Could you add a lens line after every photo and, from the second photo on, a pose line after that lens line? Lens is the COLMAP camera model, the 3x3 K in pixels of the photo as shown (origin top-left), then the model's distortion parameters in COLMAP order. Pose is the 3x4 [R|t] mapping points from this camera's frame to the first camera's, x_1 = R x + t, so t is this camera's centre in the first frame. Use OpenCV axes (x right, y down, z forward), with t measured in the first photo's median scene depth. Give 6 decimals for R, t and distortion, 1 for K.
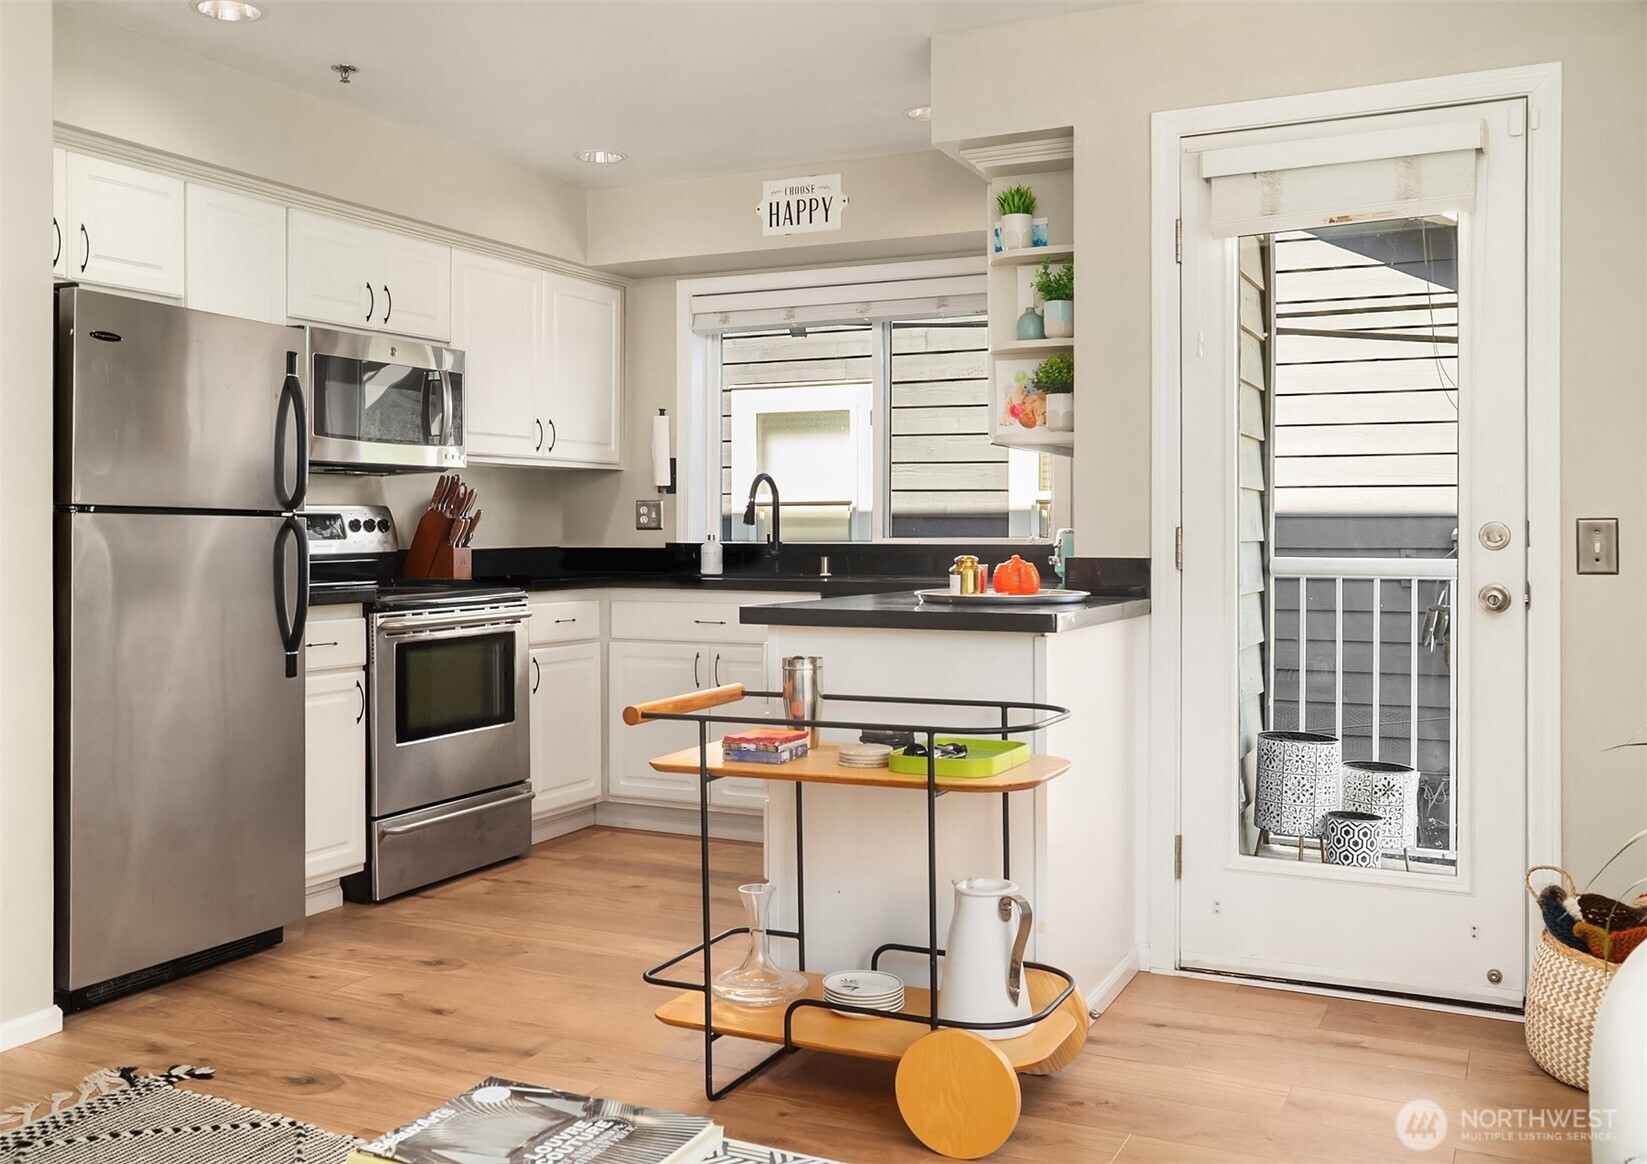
lens RADIAL K [[1527.4, 0, 816.8], [0, 1527.4, 530.1], [0, 0, 1]] dist [-0.066693, 0.078829]
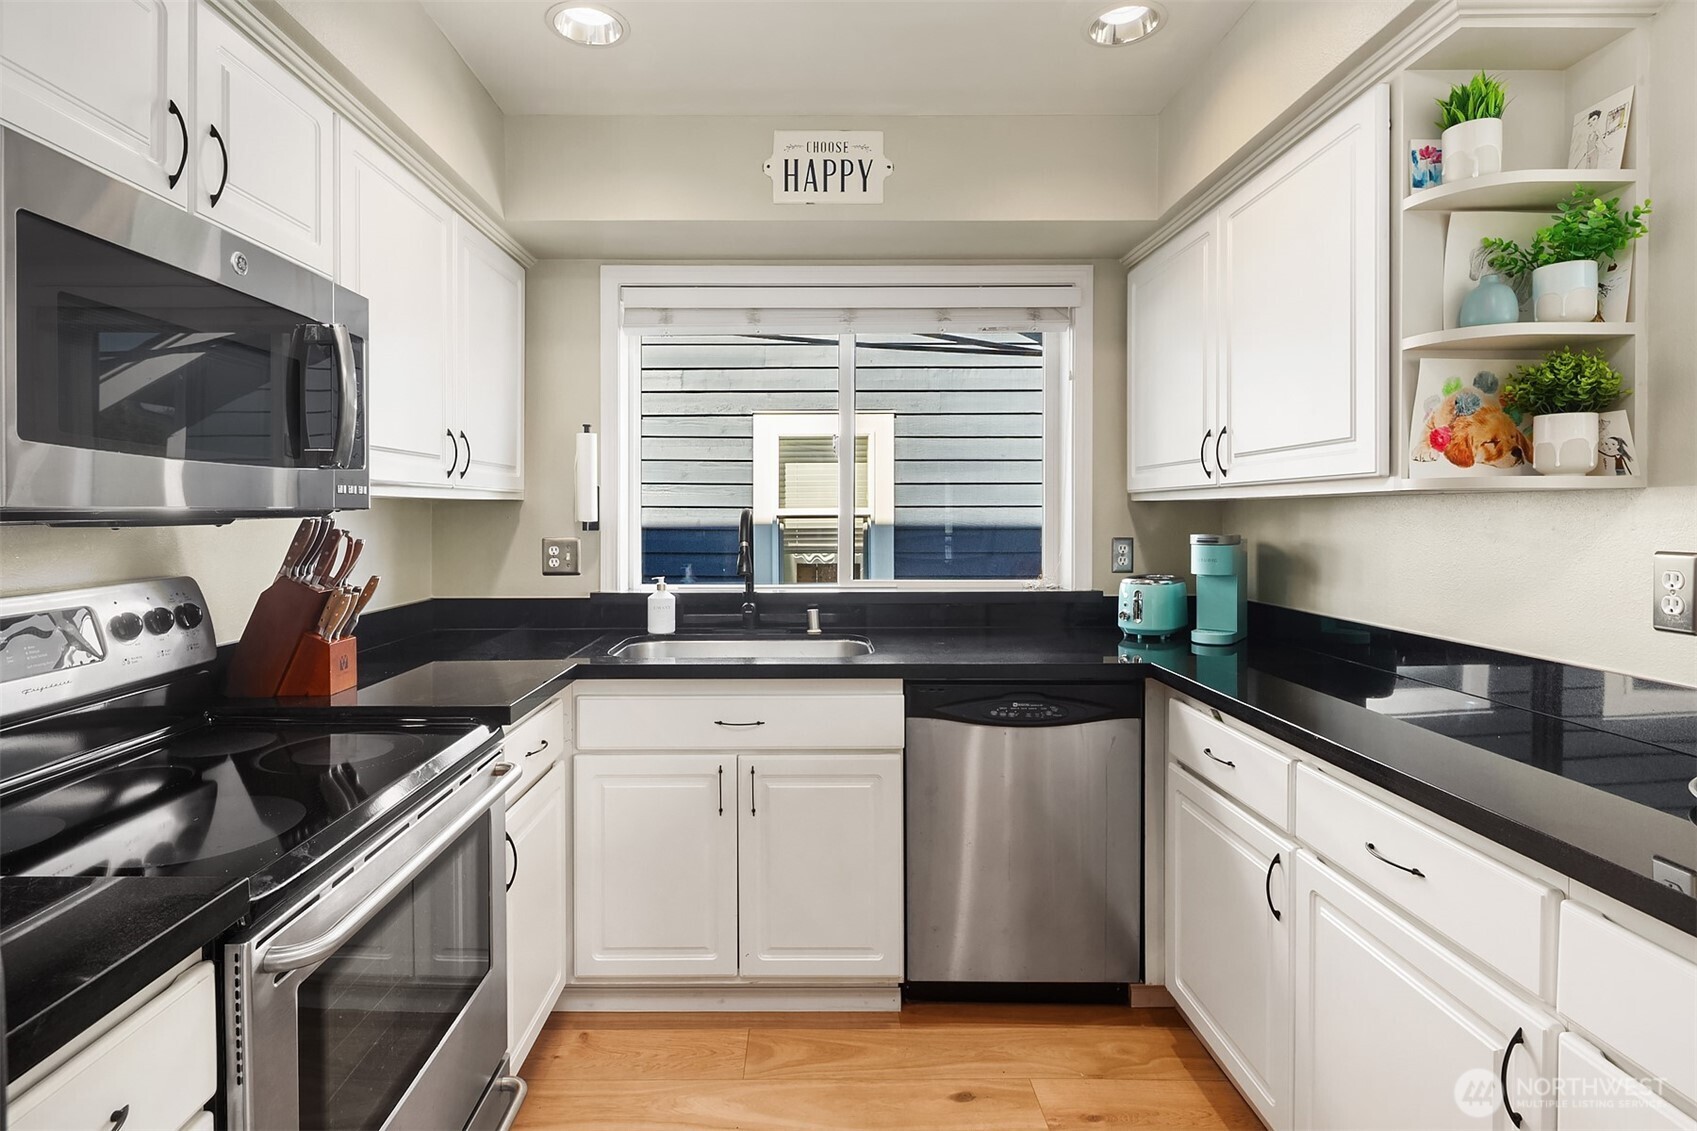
lens RADIAL K [[896.3, 0, 847.6], [0, 896.3, 520.0], [0, 0, 1]] dist [0.000667, -0.000429]
pose [[0.908180, -0.003247, 0.418568, -0.255347], [0.001717, 0.999990, 0.004031, -0.046327], [-0.418577, -0.002942, 0.908176, 0.765206]]
